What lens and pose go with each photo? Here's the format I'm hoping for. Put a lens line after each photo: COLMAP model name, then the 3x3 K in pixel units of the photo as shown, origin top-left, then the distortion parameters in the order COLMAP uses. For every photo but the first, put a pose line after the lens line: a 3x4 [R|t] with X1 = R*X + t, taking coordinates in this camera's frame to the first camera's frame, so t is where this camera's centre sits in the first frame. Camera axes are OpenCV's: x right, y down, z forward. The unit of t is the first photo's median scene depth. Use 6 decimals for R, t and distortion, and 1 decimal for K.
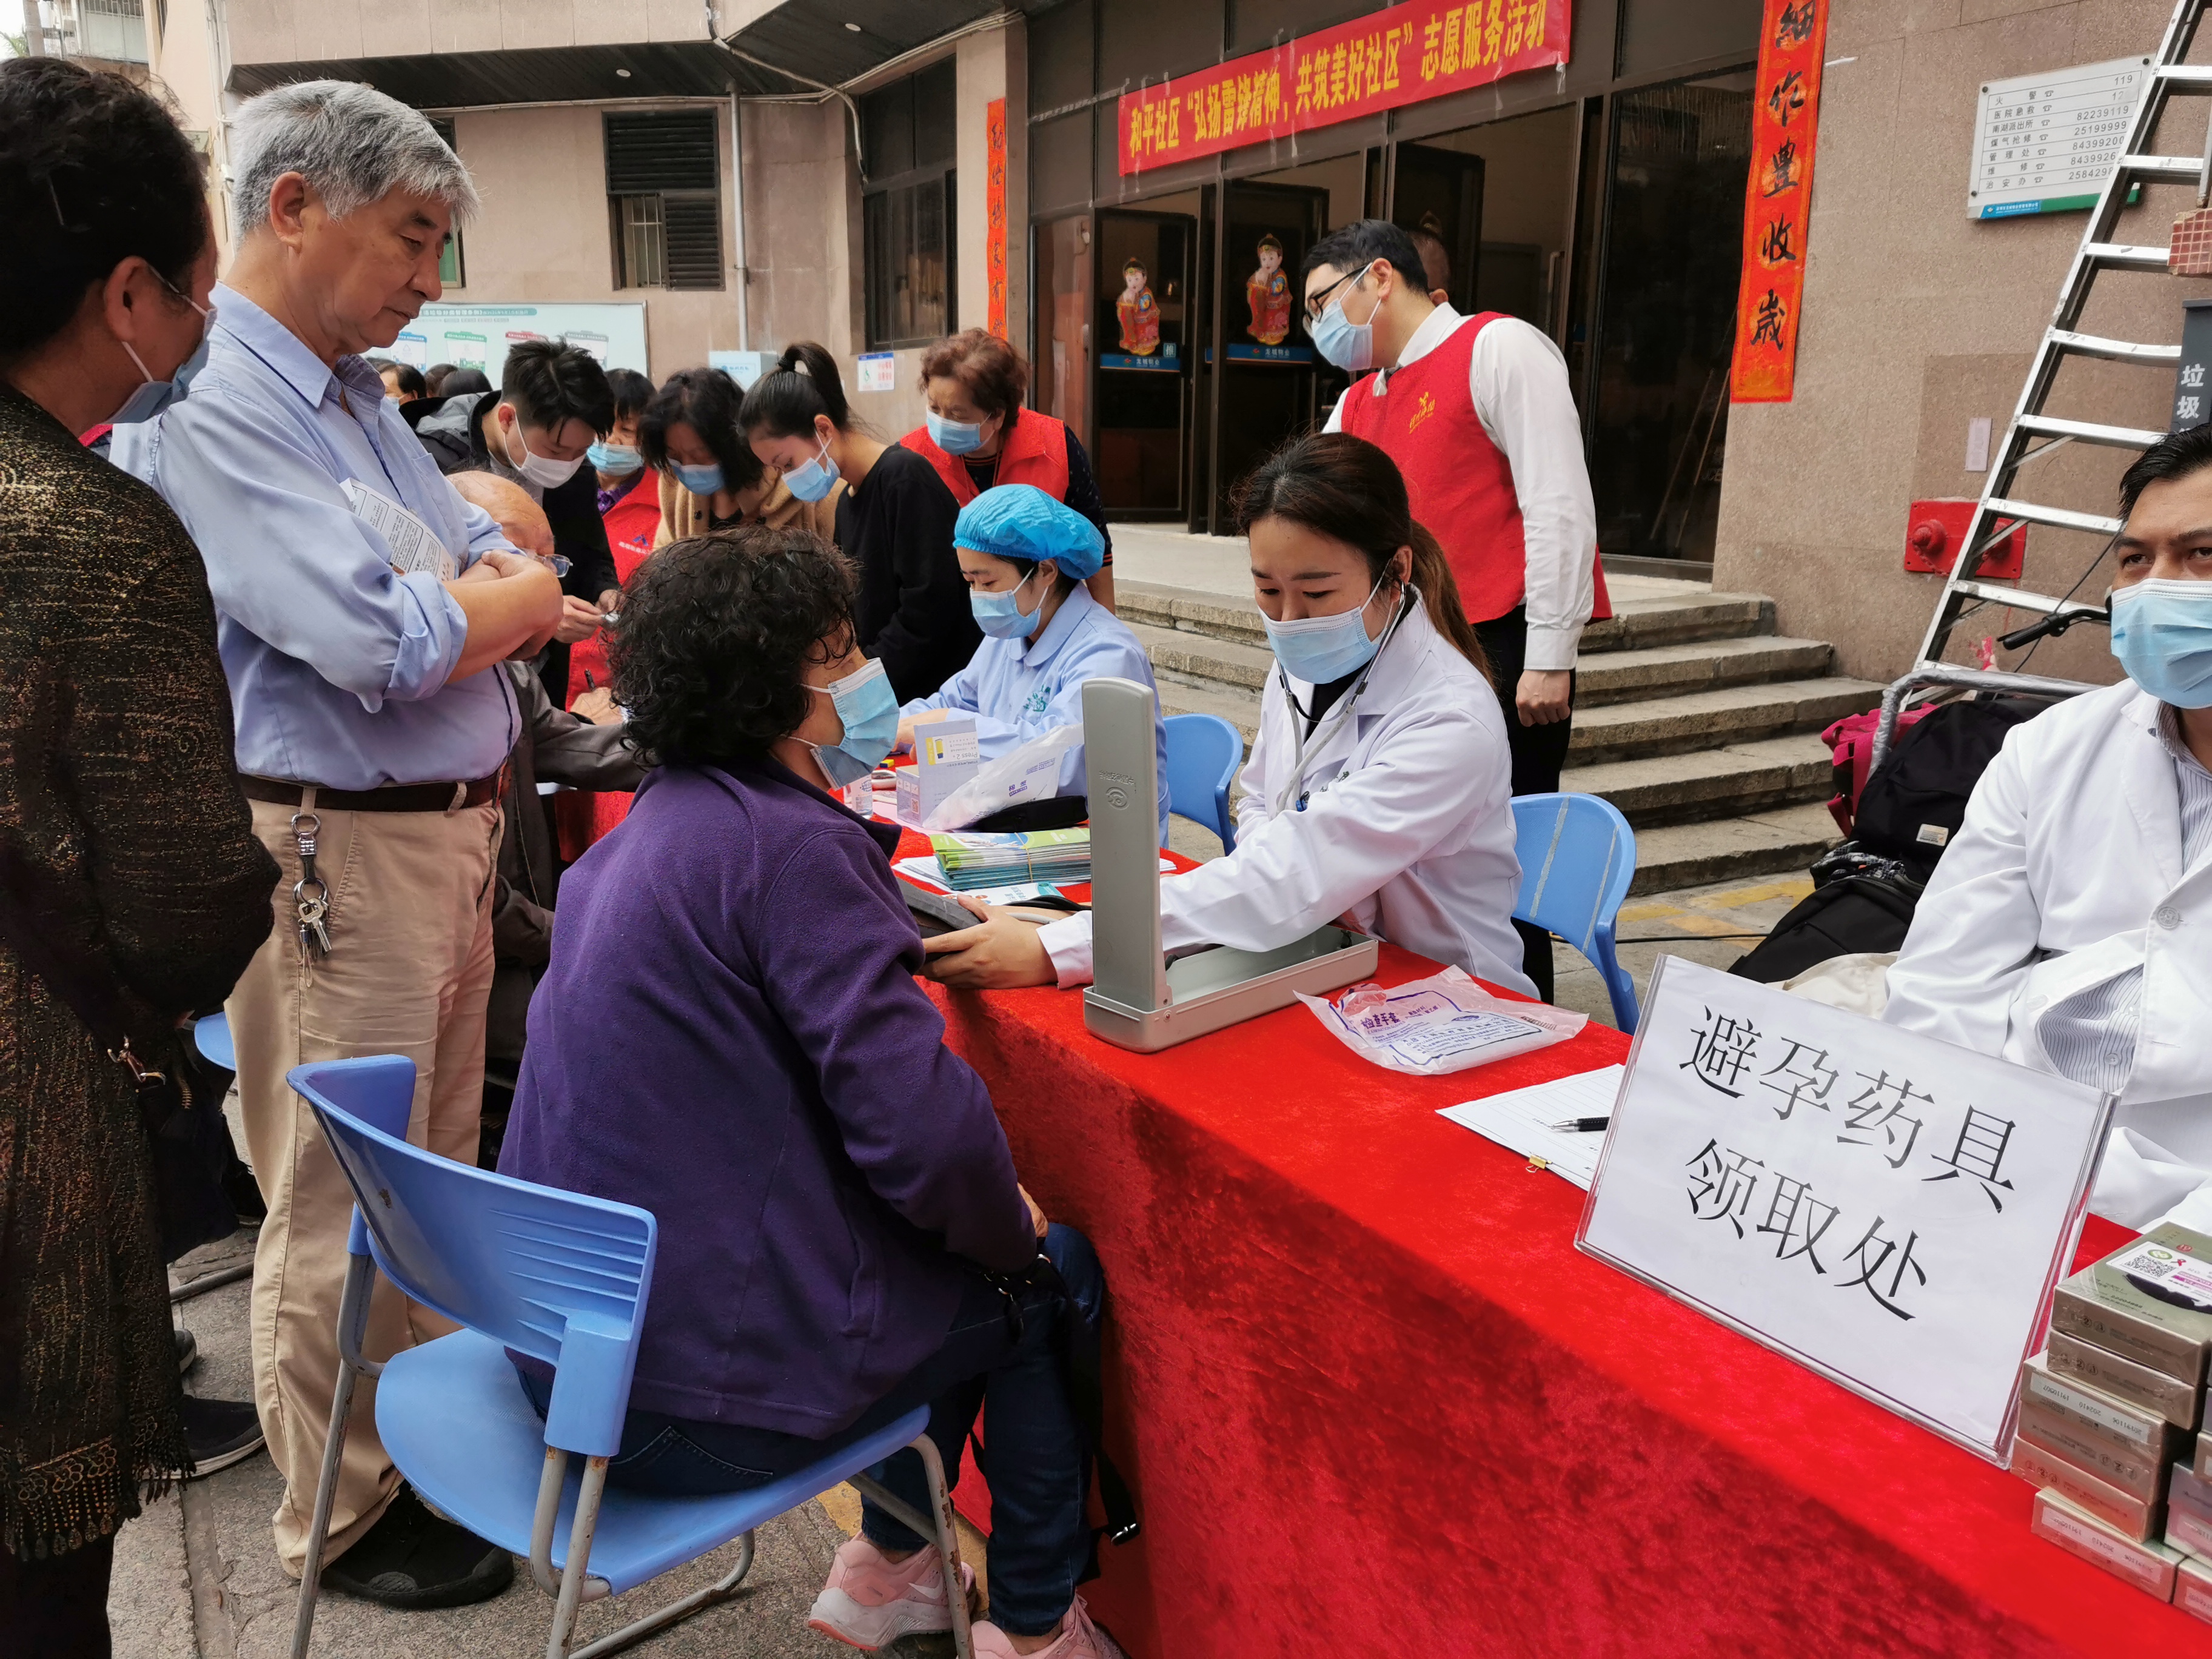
lens RADIAL K [[1669.2, 0, 1106.0], [0, 1669.2, 829.5], [0, 0, 1]] dist [0.073446, -0.088369]
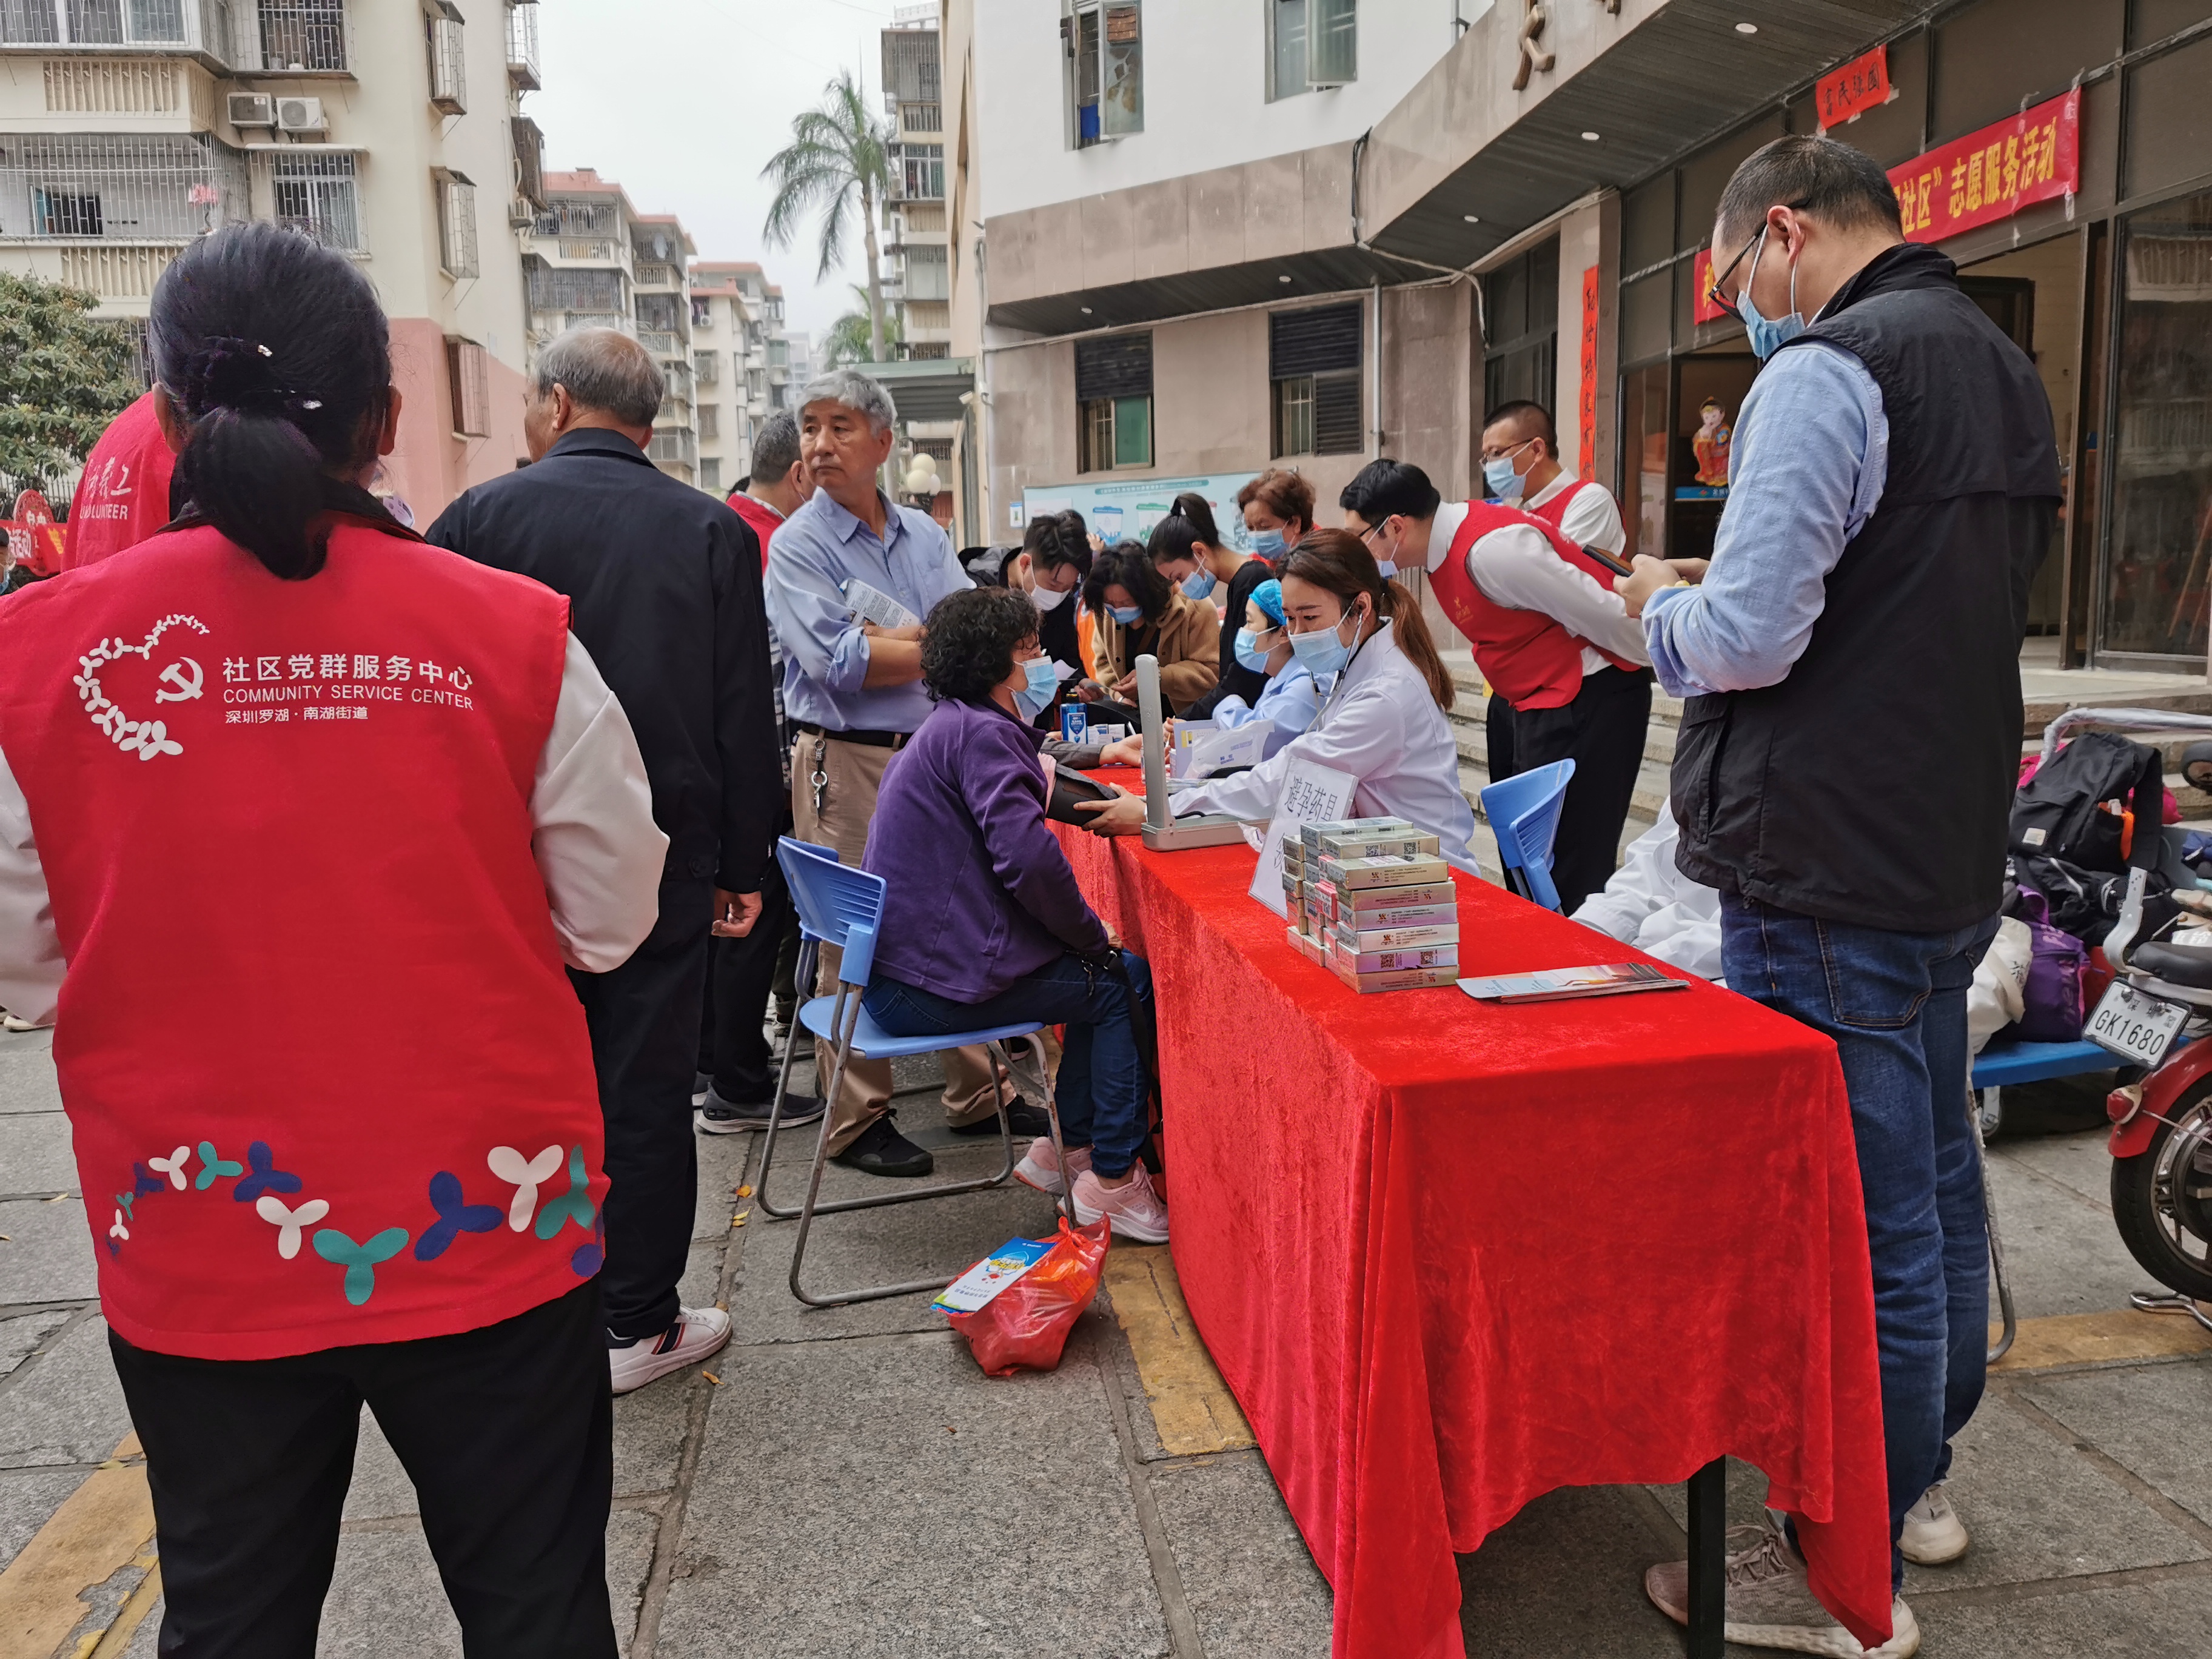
lens RADIAL K [[1669.2, 0, 1106.0], [0, 1669.2, 829.5], [0, 0, 1]] dist [0.073446, -0.088369]
pose [[0.915953, 0.025645, -0.400465, 0.136533], [-0.059878, 0.995518, -0.073203, 0.047150], [0.396792, 0.091030, 0.913384, -0.143745]]
